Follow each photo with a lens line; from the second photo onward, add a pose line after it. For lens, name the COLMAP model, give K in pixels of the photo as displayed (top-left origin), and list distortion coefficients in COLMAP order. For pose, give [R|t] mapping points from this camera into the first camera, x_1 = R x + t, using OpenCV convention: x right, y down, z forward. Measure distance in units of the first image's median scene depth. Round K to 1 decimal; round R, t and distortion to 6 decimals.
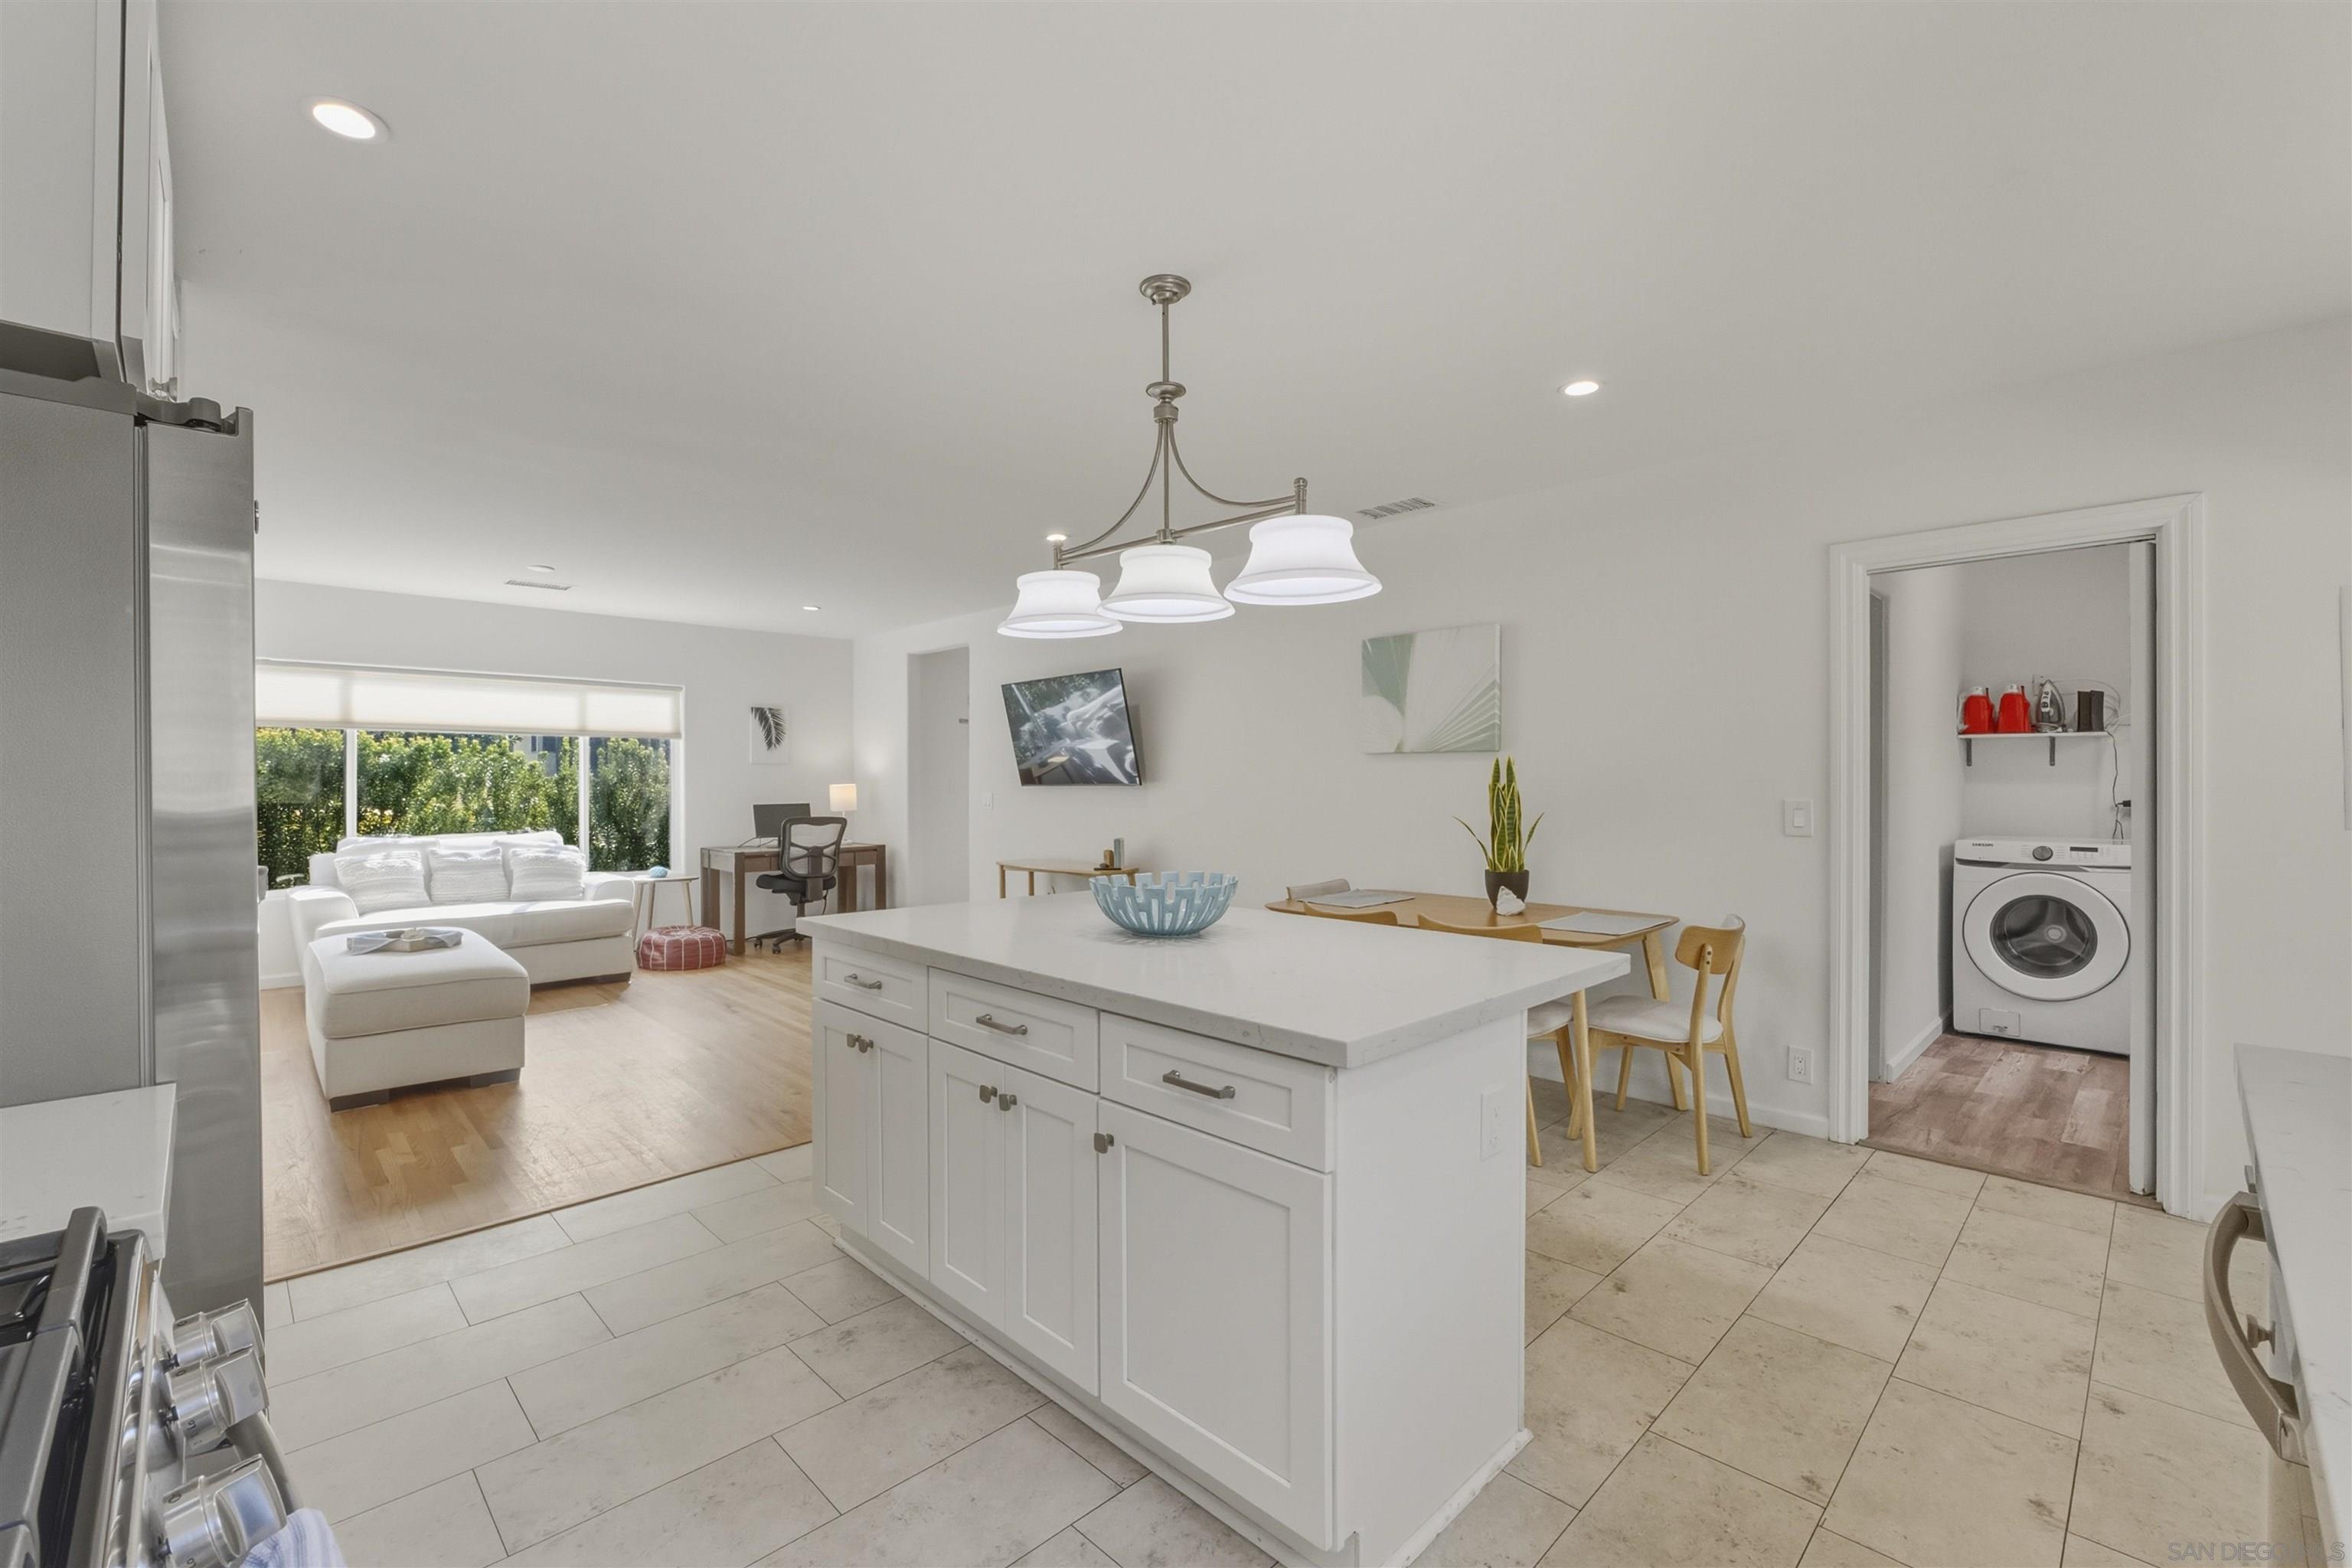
lens RADIAL K [[1005.8, 0, 1167.4], [0, 1005.8, 784.5], [0, 0, 1]] dist [-0.016373, 0.000748]
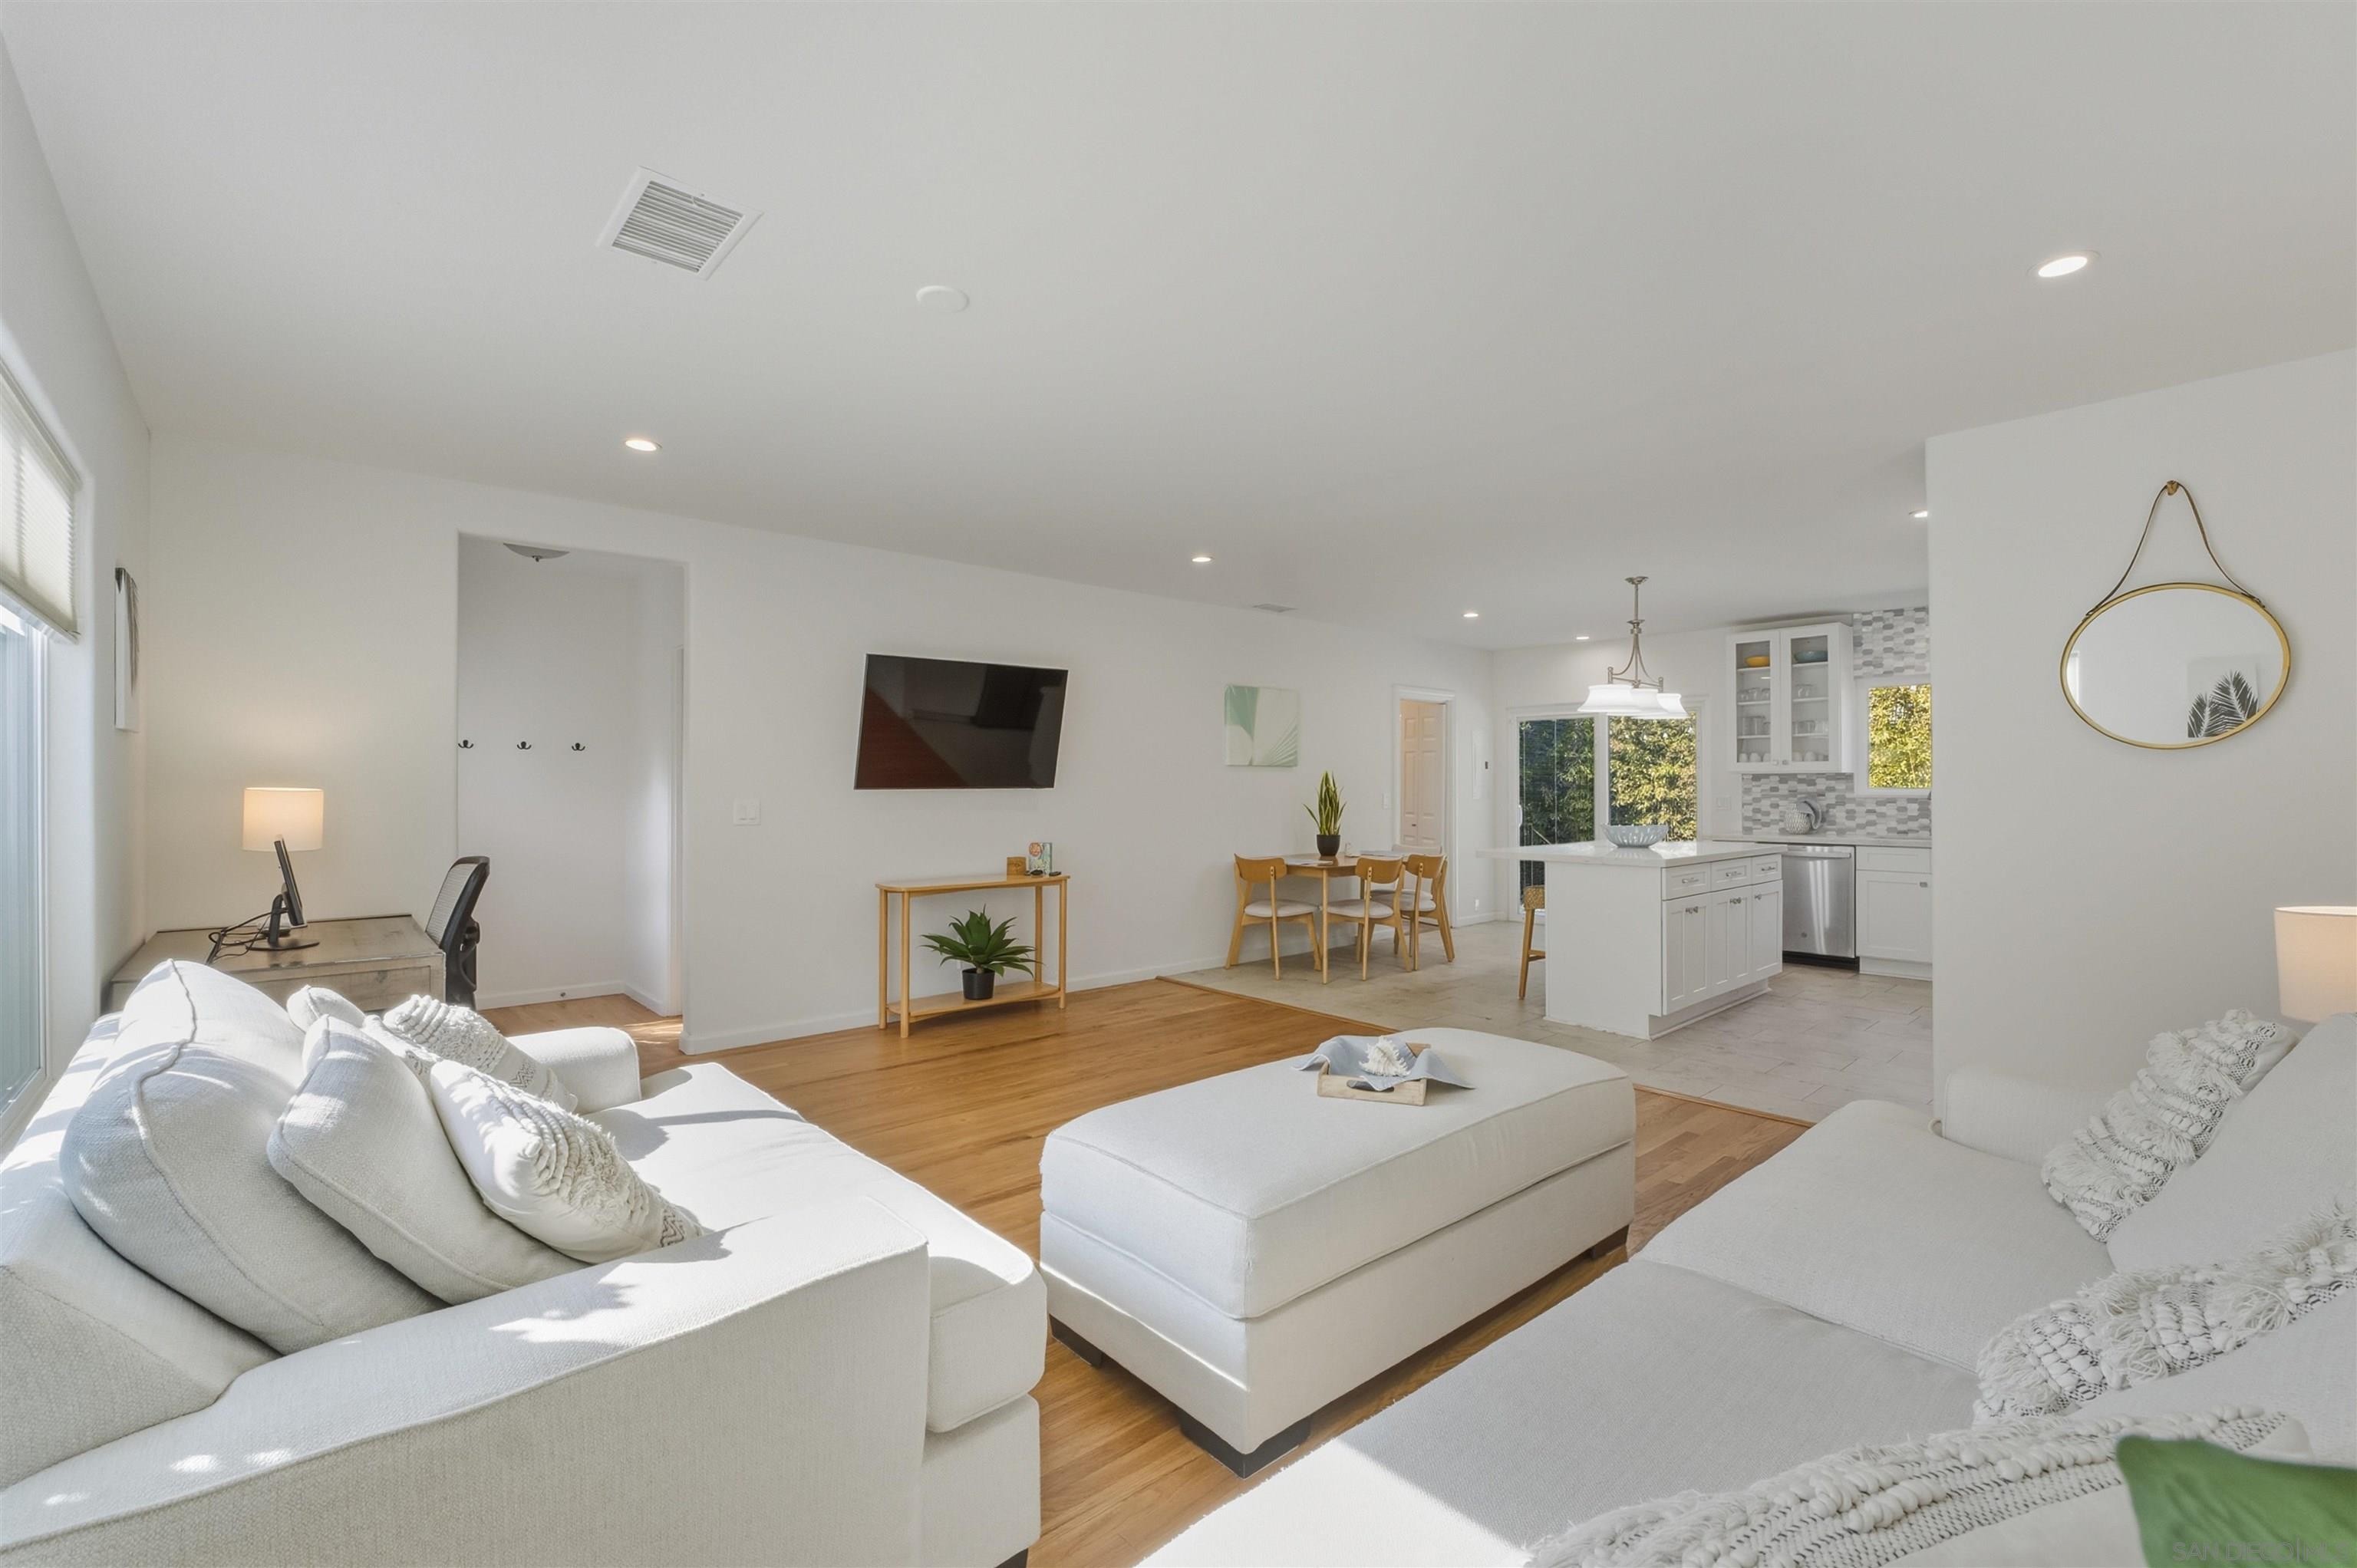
lens RADIAL K [[1007.9, 0, 1164.6], [0, 1007.9, 787.2], [0, 0, 1]] dist [-0.016373, 0.000748]
pose [[0.056045, 0.000040, 0.998428, -1.277270], [0.004253, 0.999991, -0.000279, 0.000700], [-0.998419, 0.004262, 0.056044, 1.026348]]
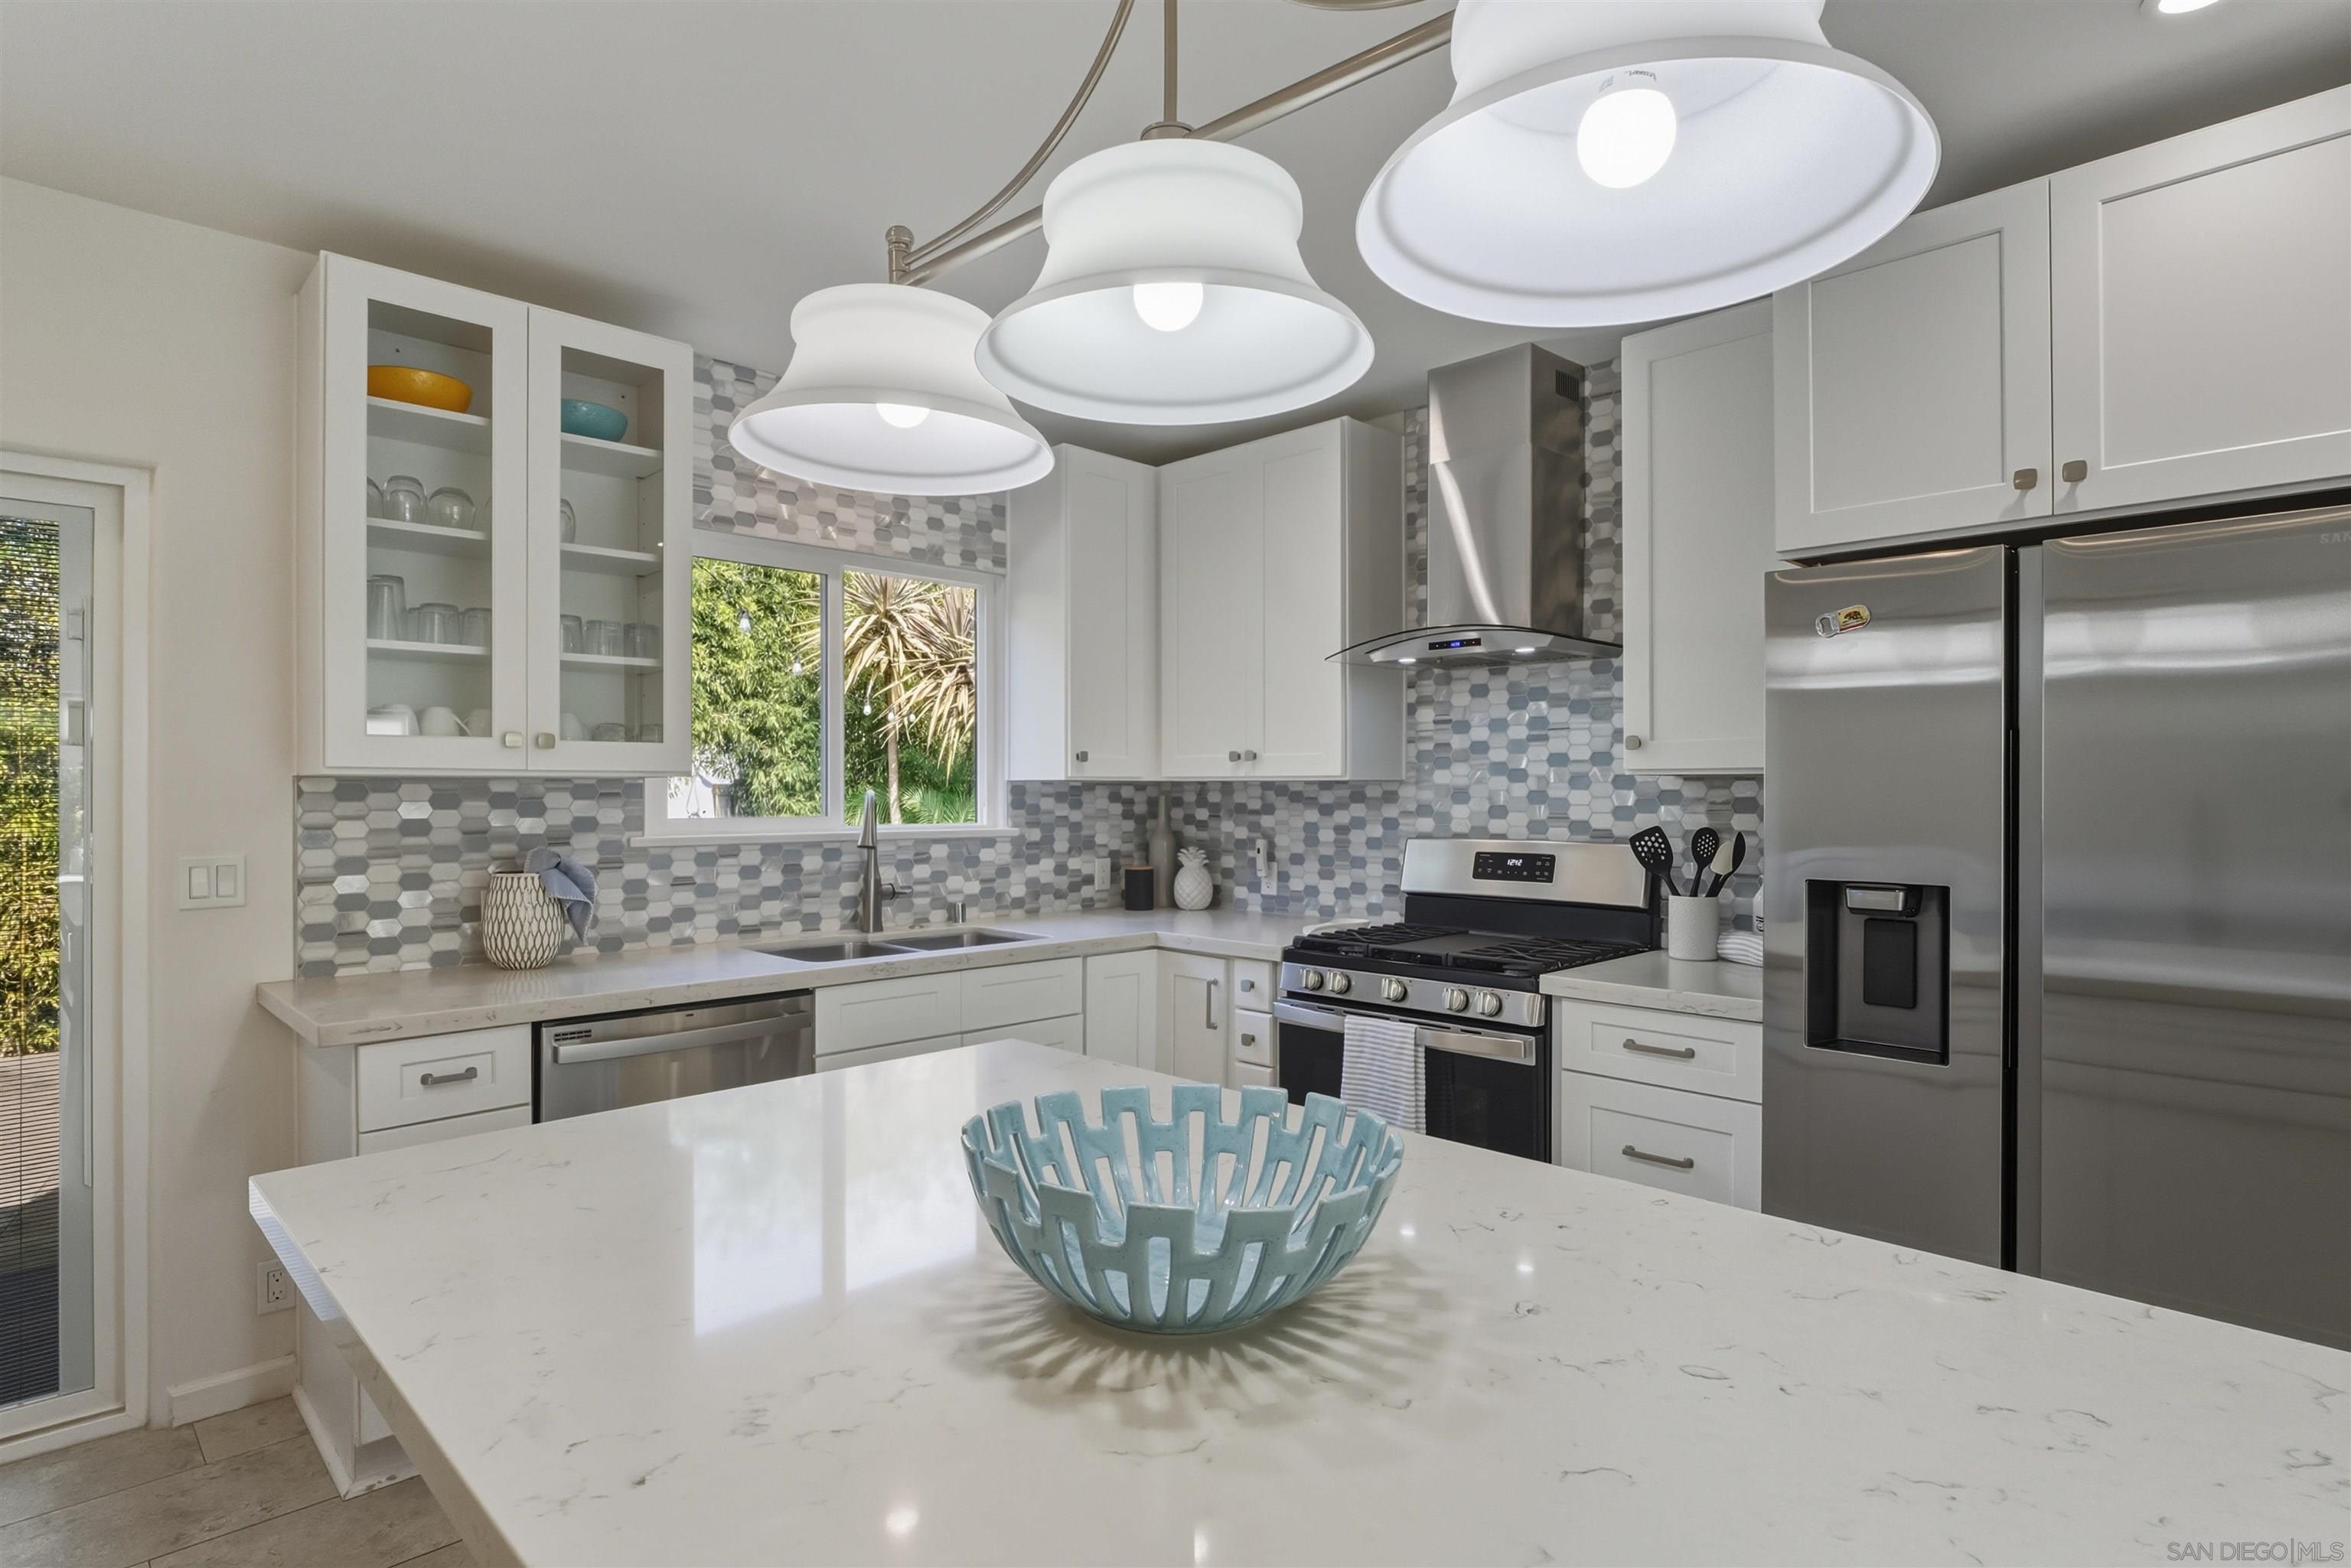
lens RADIAL K [[1226.7, 0, 1176.5], [0, 1226.7, 787.1], [0, 0, 1]] dist [-0.013339, -0.000288]
pose [[-0.999996, 0.000241, -0.002901, -0.004216], [0.000245, 0.999999, -0.001456, -0.011058], [0.002901, -0.001457, -0.999995, 0.741737]]
